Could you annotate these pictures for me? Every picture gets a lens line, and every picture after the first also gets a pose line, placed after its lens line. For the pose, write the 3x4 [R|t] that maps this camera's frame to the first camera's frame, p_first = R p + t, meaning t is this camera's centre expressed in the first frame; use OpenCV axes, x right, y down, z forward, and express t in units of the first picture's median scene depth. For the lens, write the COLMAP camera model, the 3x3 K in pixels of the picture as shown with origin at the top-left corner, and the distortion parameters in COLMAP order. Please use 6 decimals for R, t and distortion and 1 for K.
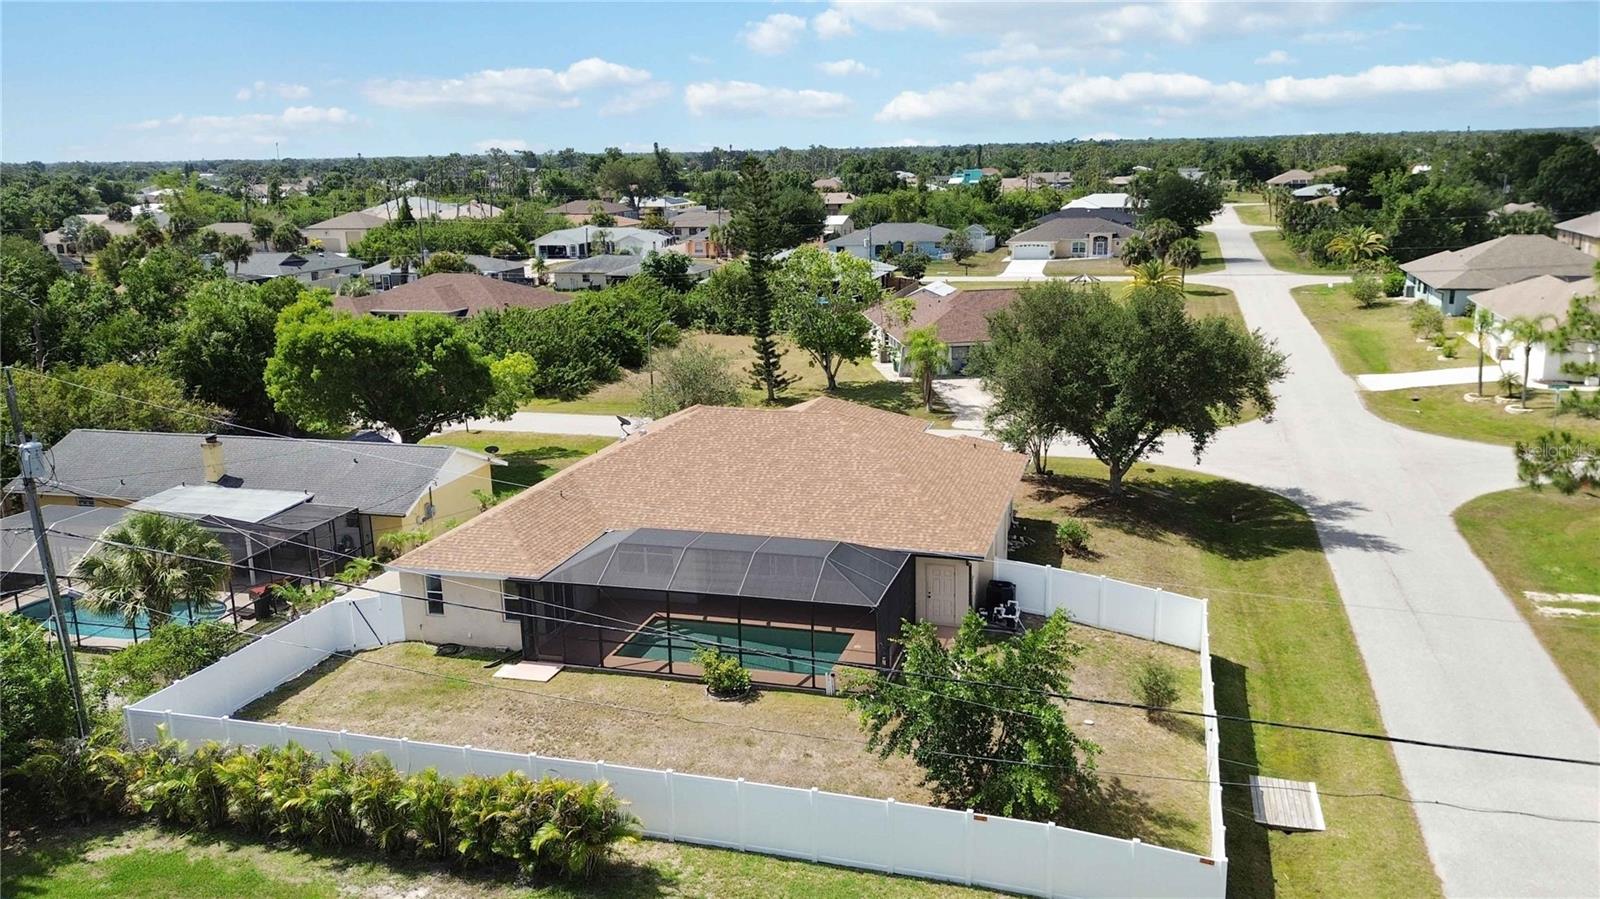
lens RADIAL K [[1240.7, 0, 803.2], [0, 1240.7, 447.9], [0, 0, 1]] dist [0.089627, -0.103196]
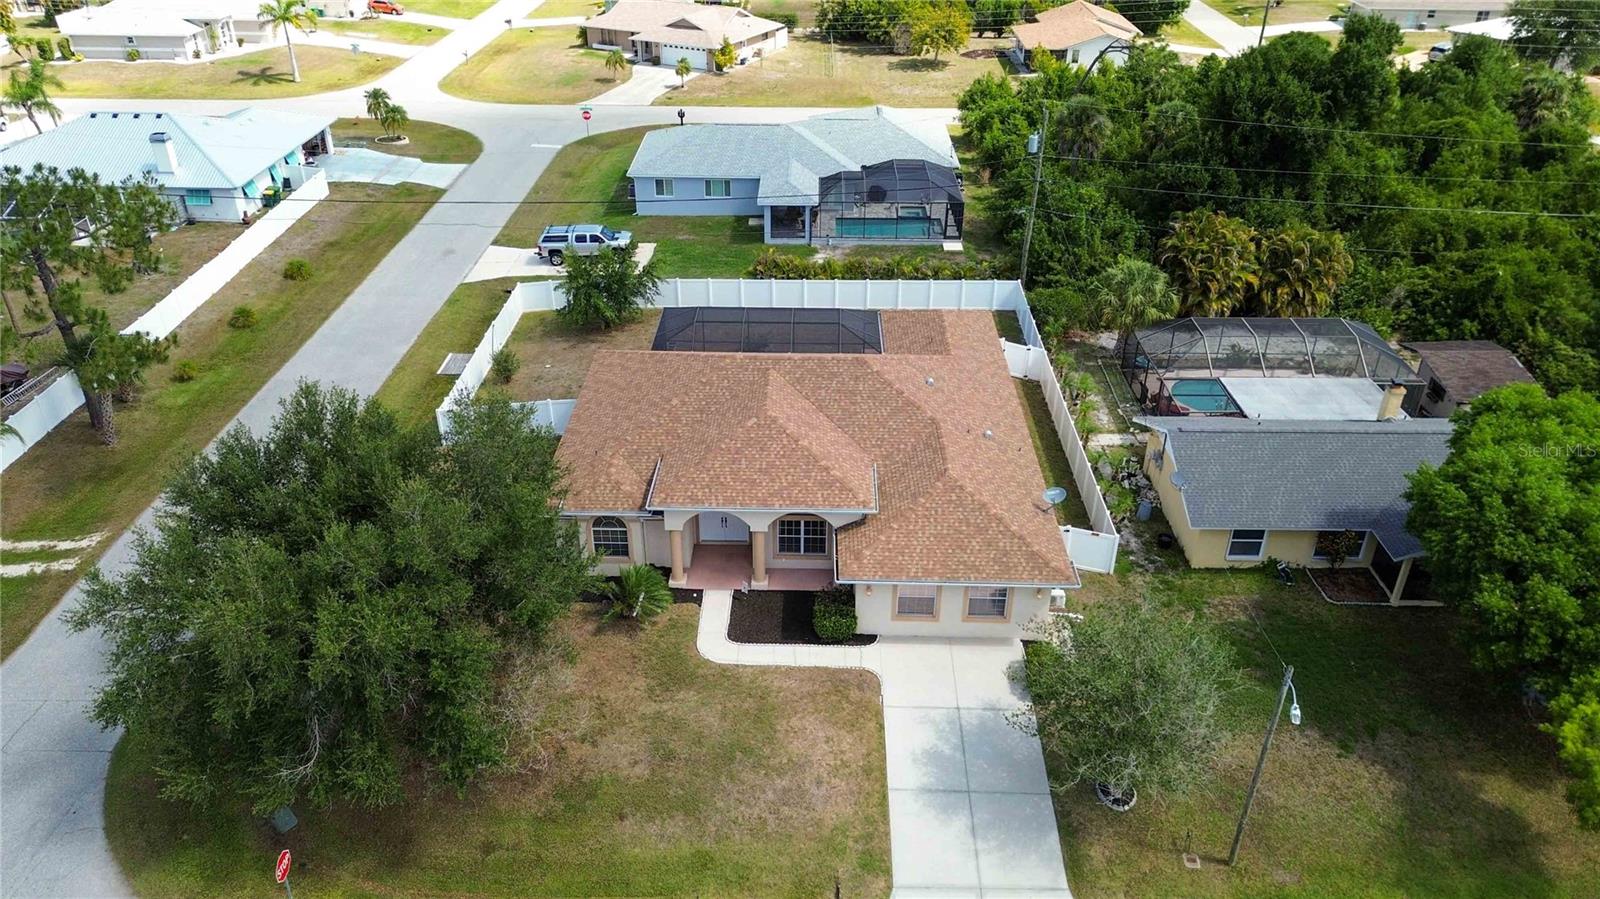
lens RADIAL K [[1133.0, 0, 803.9], [0, 1133.0, 448.2], [0, 0, 1]] dist [0.079716, -0.098420]
pose [[-0.965077, 0.145720, -0.217699, 0.185696], [-0.046501, 0.722527, 0.689777, -0.634300], [0.257808, 0.675811, -0.690517, 1.742575]]
